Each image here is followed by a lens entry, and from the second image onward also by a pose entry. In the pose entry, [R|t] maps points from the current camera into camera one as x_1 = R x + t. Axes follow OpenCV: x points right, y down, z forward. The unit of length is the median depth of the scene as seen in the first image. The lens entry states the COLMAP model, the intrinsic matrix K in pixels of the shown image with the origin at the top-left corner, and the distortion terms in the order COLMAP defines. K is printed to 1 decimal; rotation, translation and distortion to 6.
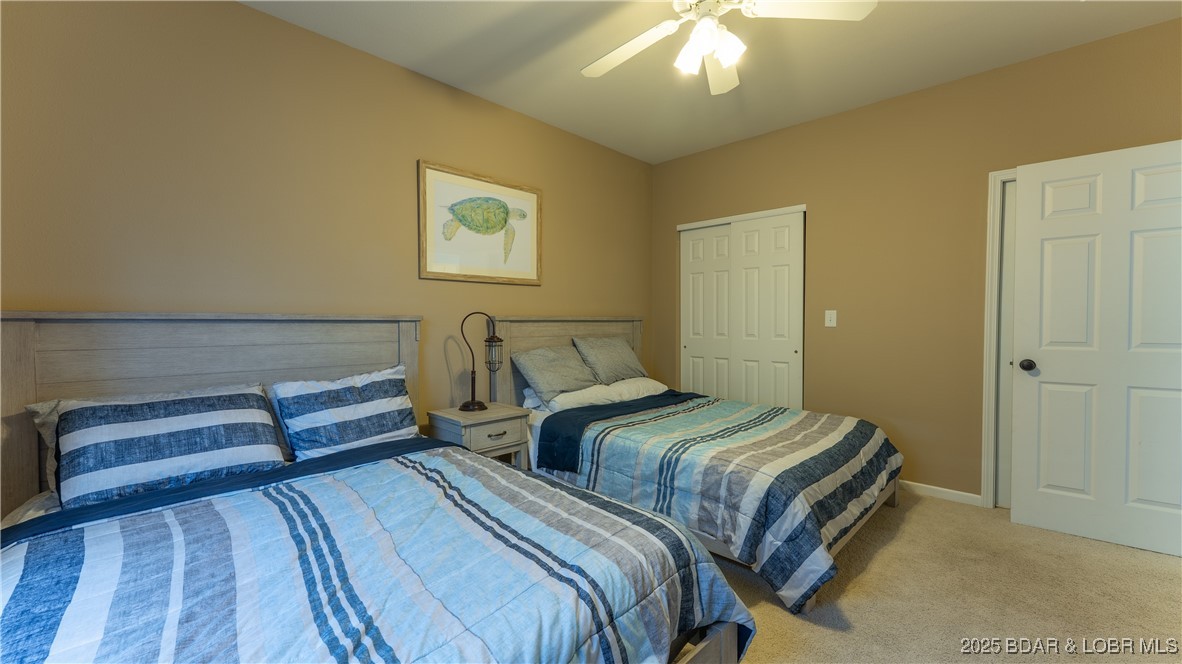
lens RADIAL K [[493.4, 0, 597.7], [0, 493.4, 331.6], [0, 0, 1]] dist [-0.012990, -0.000008]
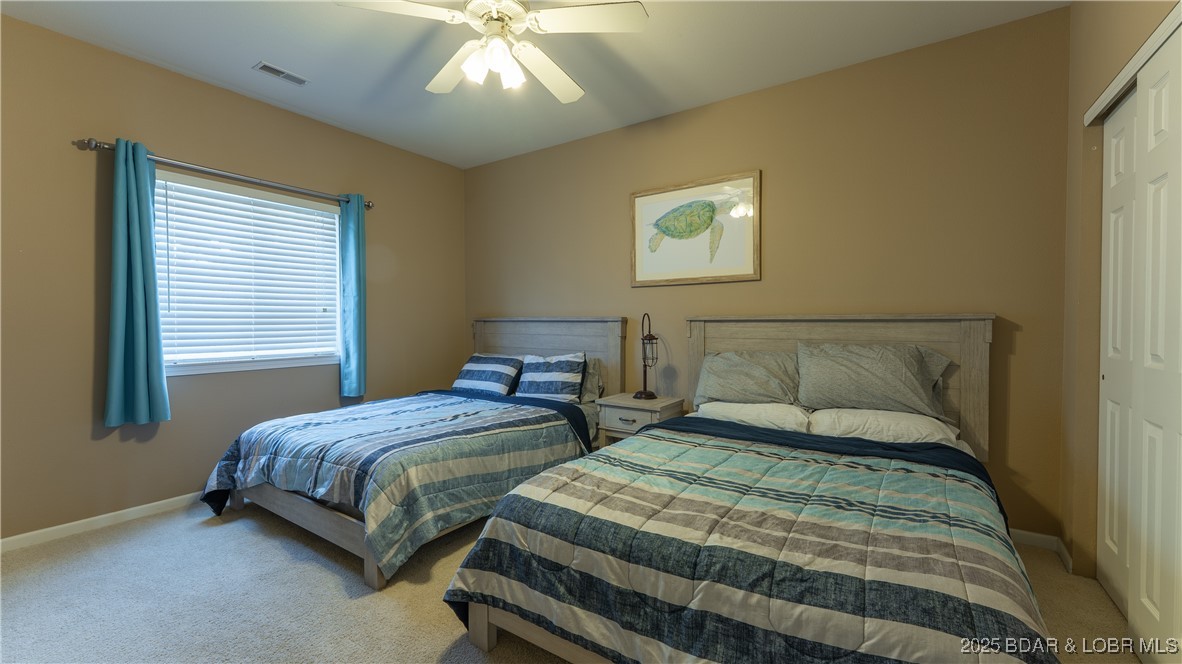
lens RADIAL K [[493.4, 0, 597.7], [0, 493.4, 331.6], [0, 0, 1]] dist [-0.012990, -0.000008]
pose [[0.124716, 0.021759, -0.991954, 0.828638], [-0.018858, 0.999631, 0.019556, -0.016060], [0.992013, 0.016268, 0.125080, 0.708655]]
